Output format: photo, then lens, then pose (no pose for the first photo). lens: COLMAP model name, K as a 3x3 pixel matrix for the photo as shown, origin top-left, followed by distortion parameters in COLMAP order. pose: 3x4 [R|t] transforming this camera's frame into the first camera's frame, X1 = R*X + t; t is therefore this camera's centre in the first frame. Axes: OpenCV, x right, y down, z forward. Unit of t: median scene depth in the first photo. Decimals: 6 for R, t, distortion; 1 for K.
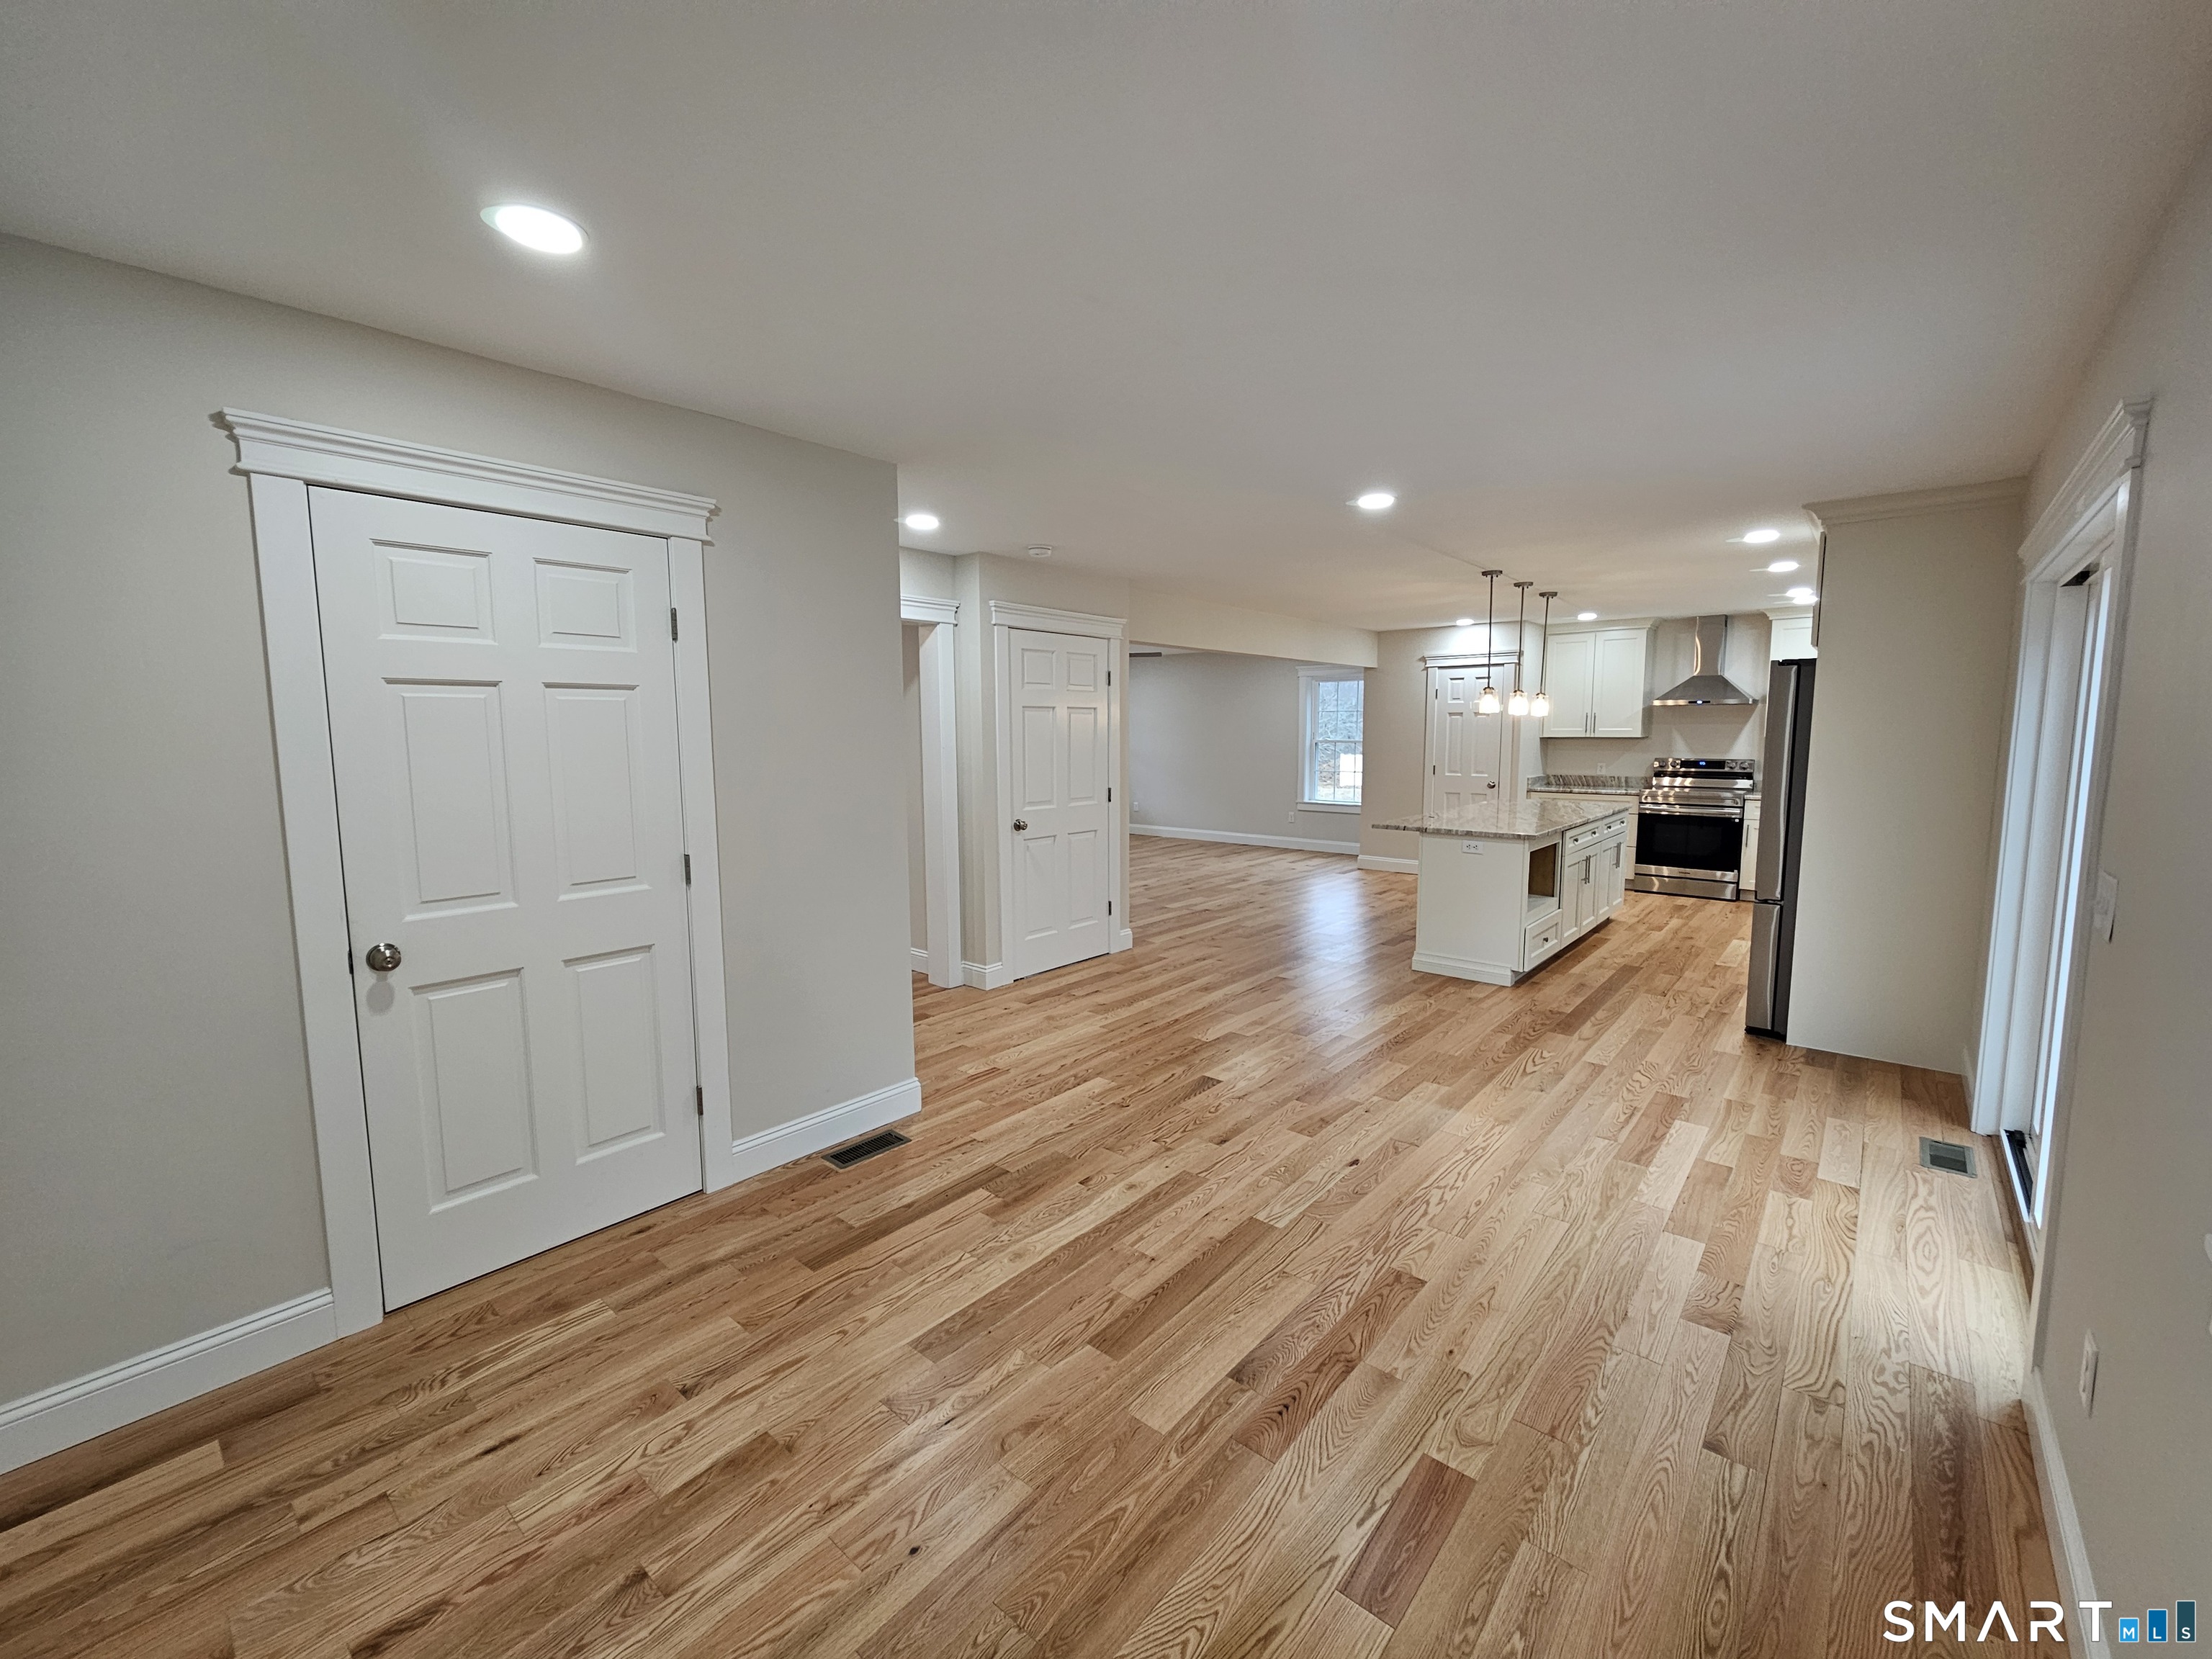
lens RADIAL K [[907.9, 0, 1113.9], [0, 907.9, 824.1], [0, 0, 1]] dist [0.016395, 0.000182]
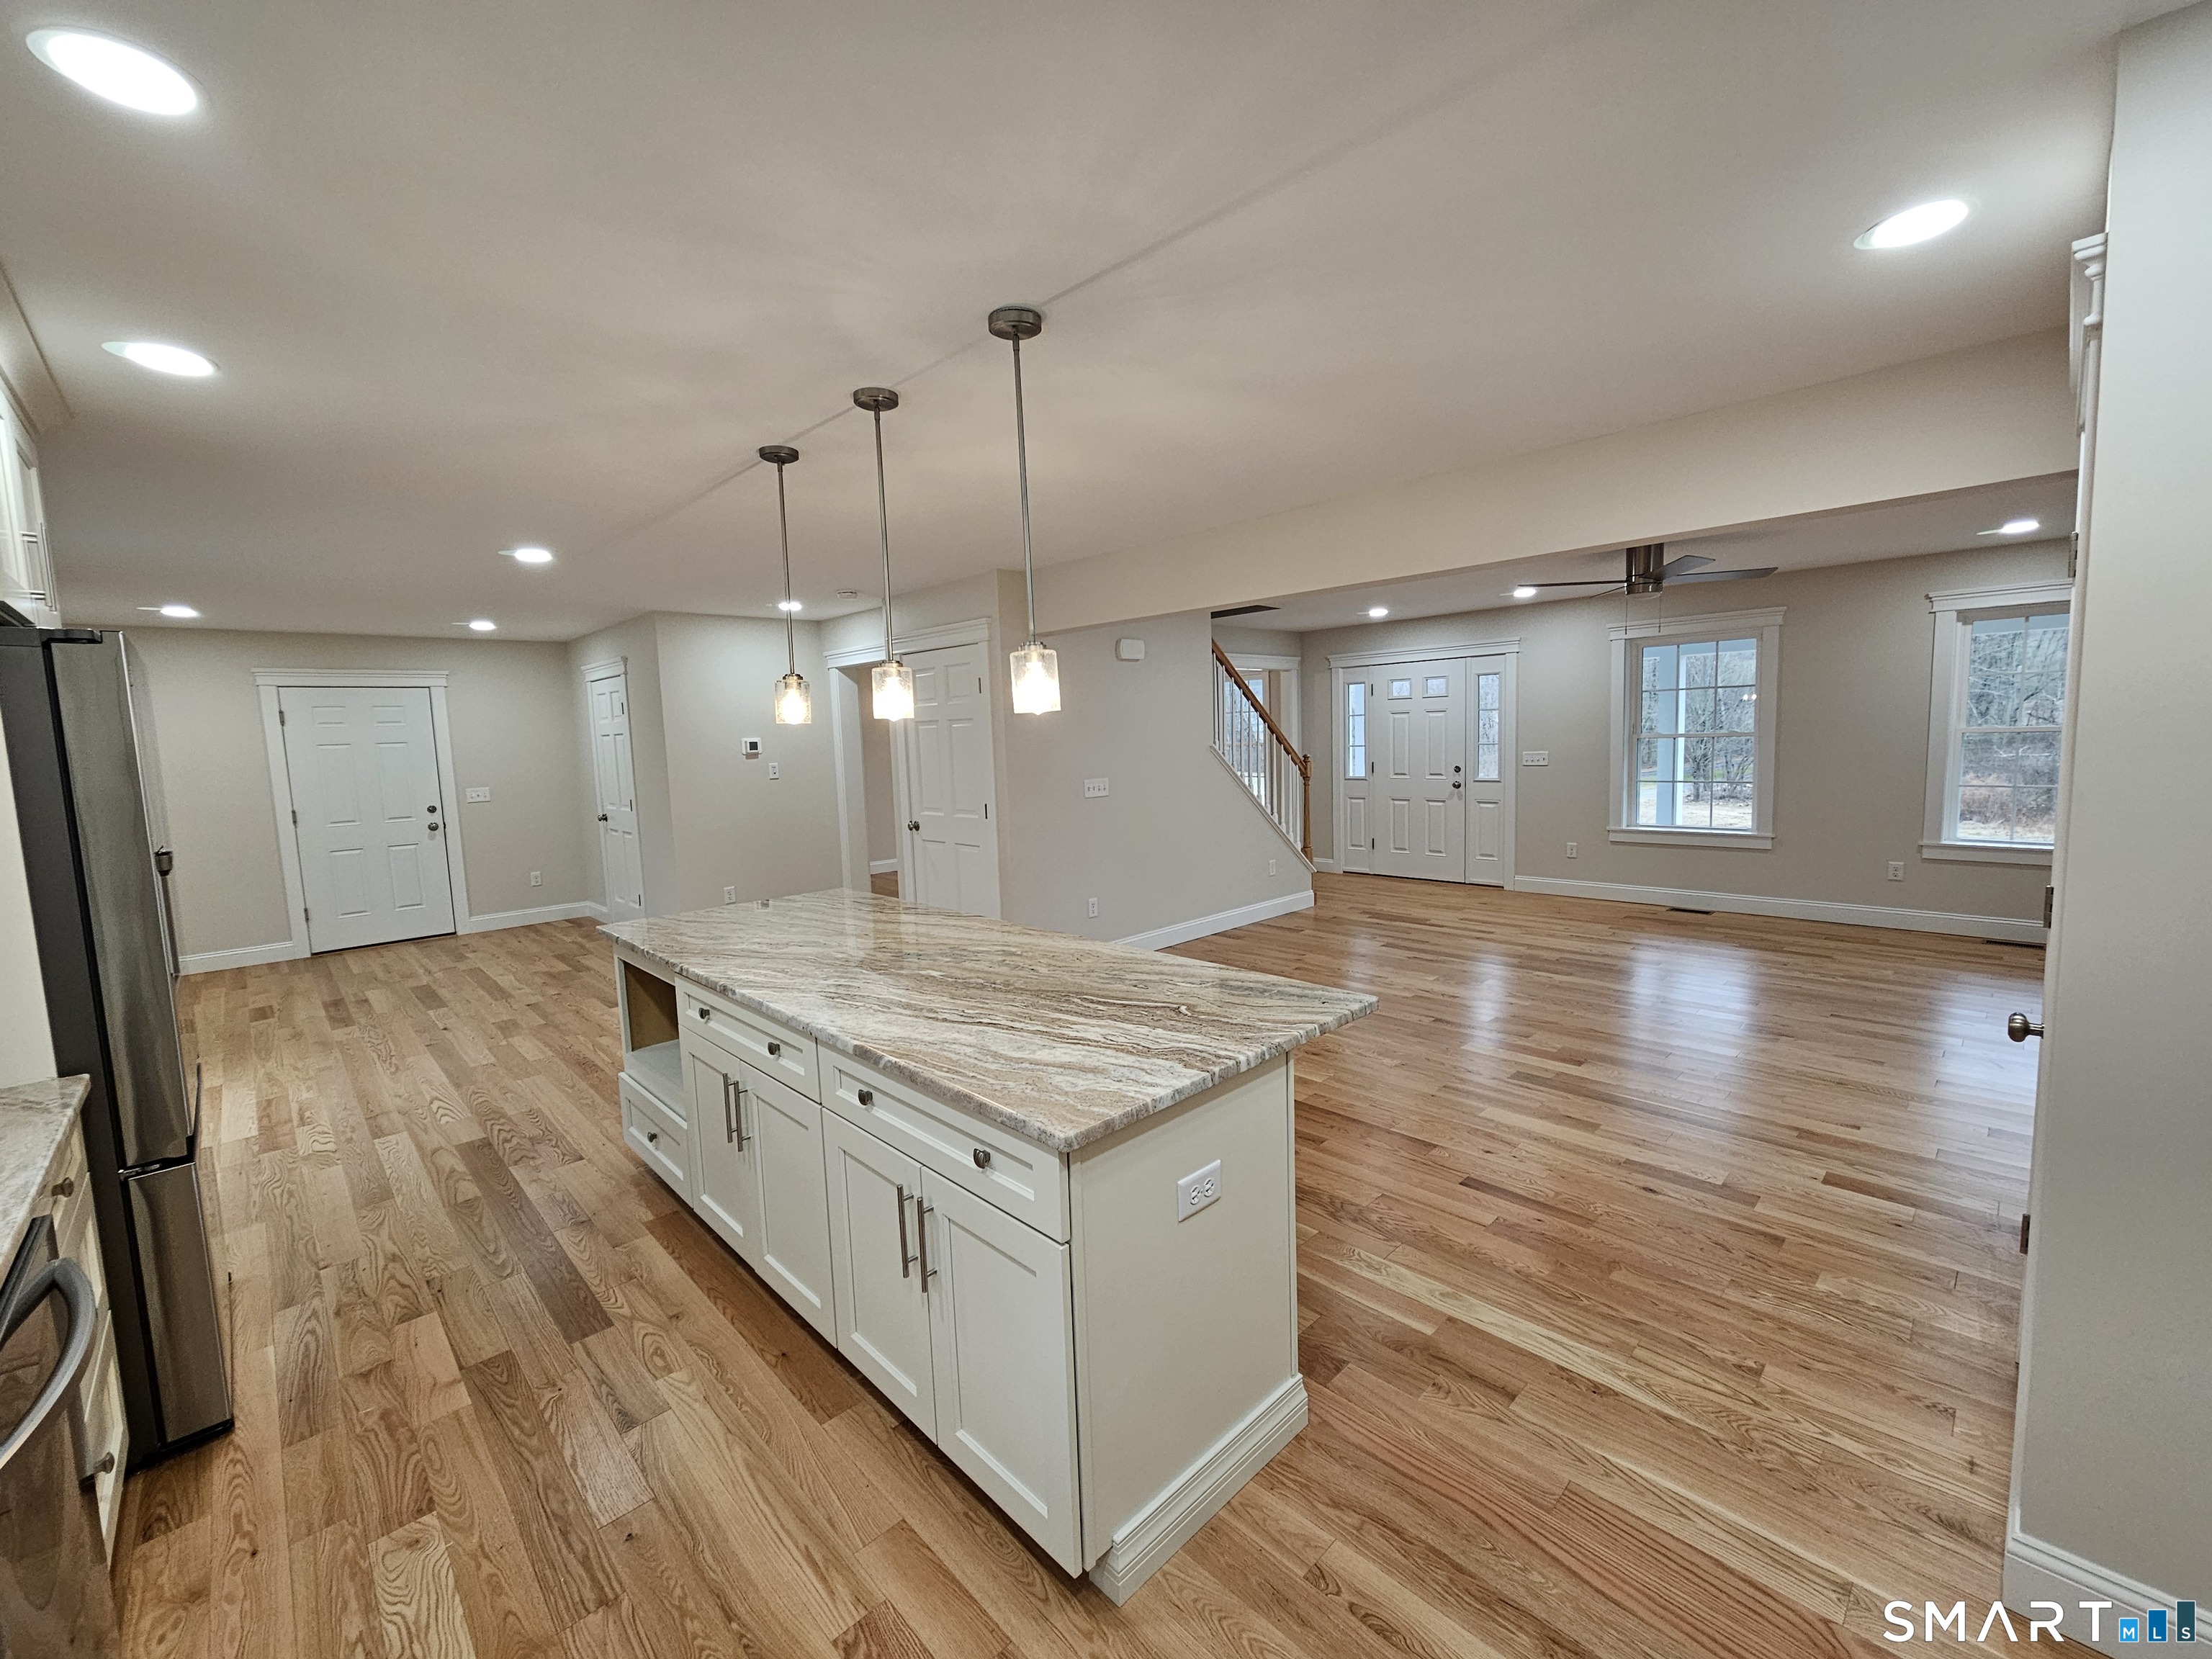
lens RADIAL K [[907.6, 0, 1107.3], [0, 907.6, 823.9], [0, 0, 1]] dist [-0.000576, 0.000766]
pose [[-0.100736, 0.108309, -0.989000, 0.931962], [-0.071294, 0.990715, 0.115759, -0.140566], [0.992355, 0.082171, -0.092079, 1.255487]]
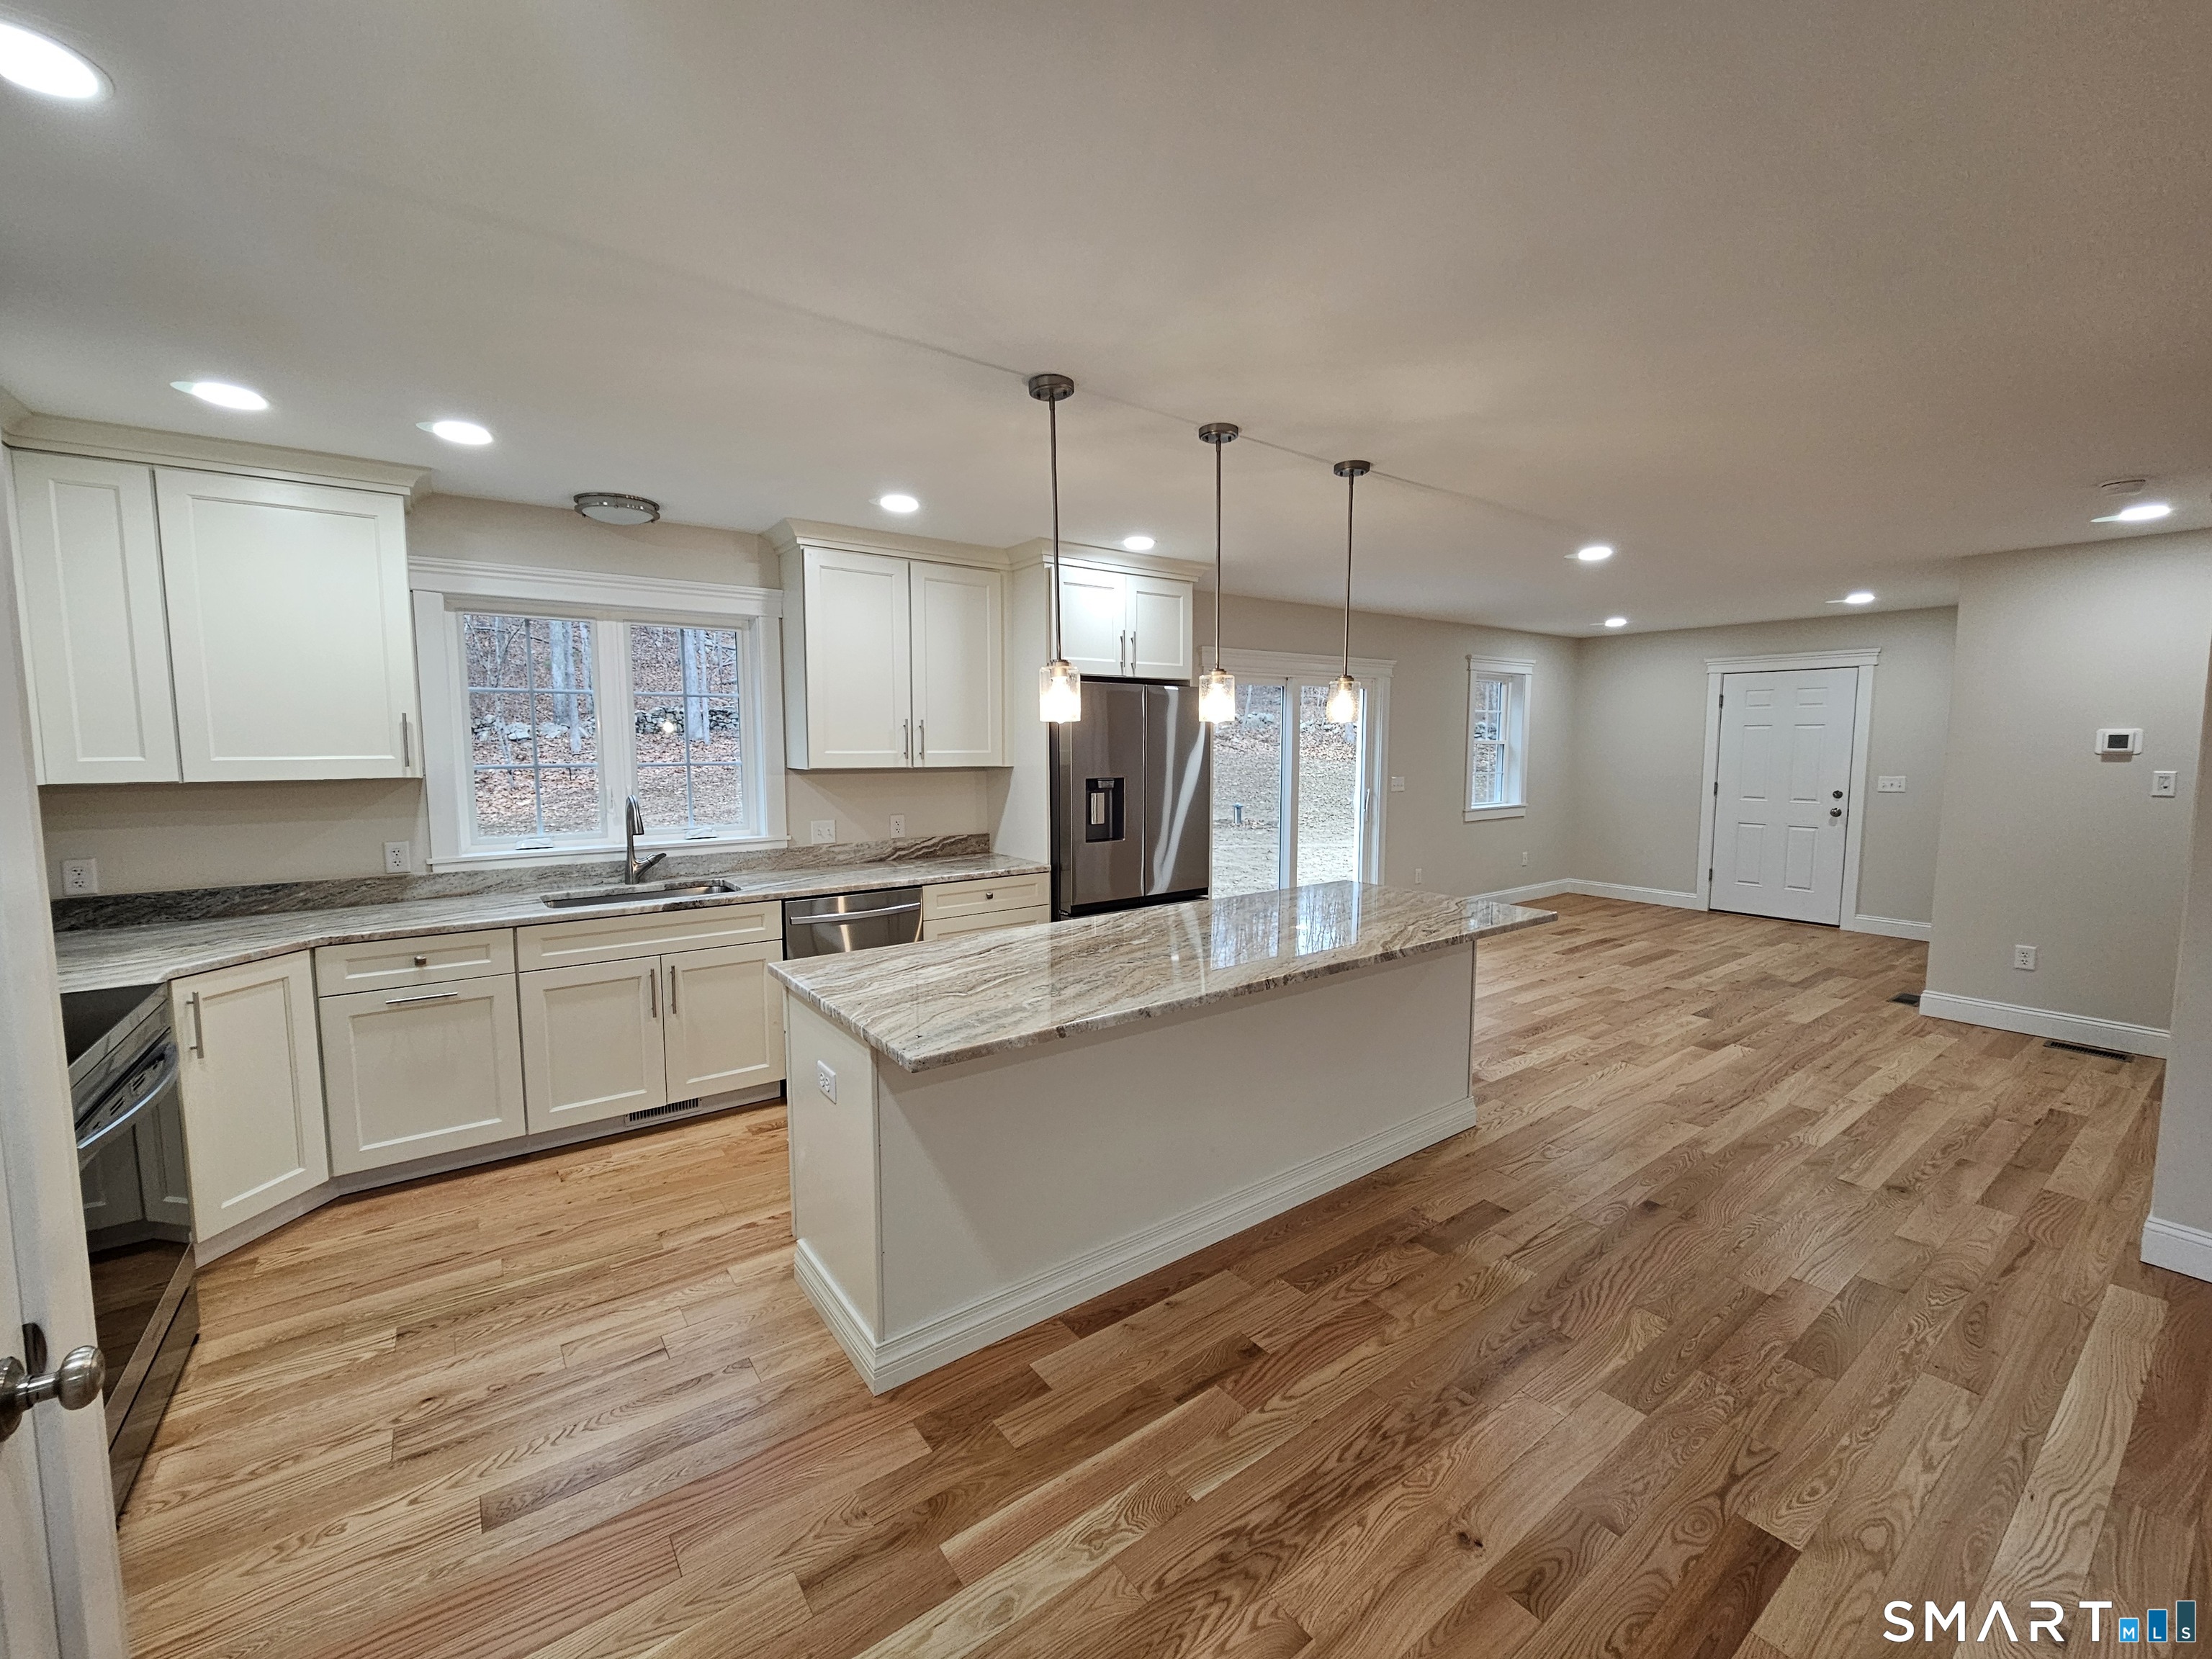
lens RADIAL K [[907.8, 0, 1108.7], [0, 907.8, 824.0], [0, 0, 1]] dist [0.003475, 0.000319]
pose [[-0.973723, -0.016503, 0.227138, 0.431302], [0.029200, 0.980091, 0.196387, -0.177271], [-0.225857, 0.197859, -0.953856, 1.605341]]
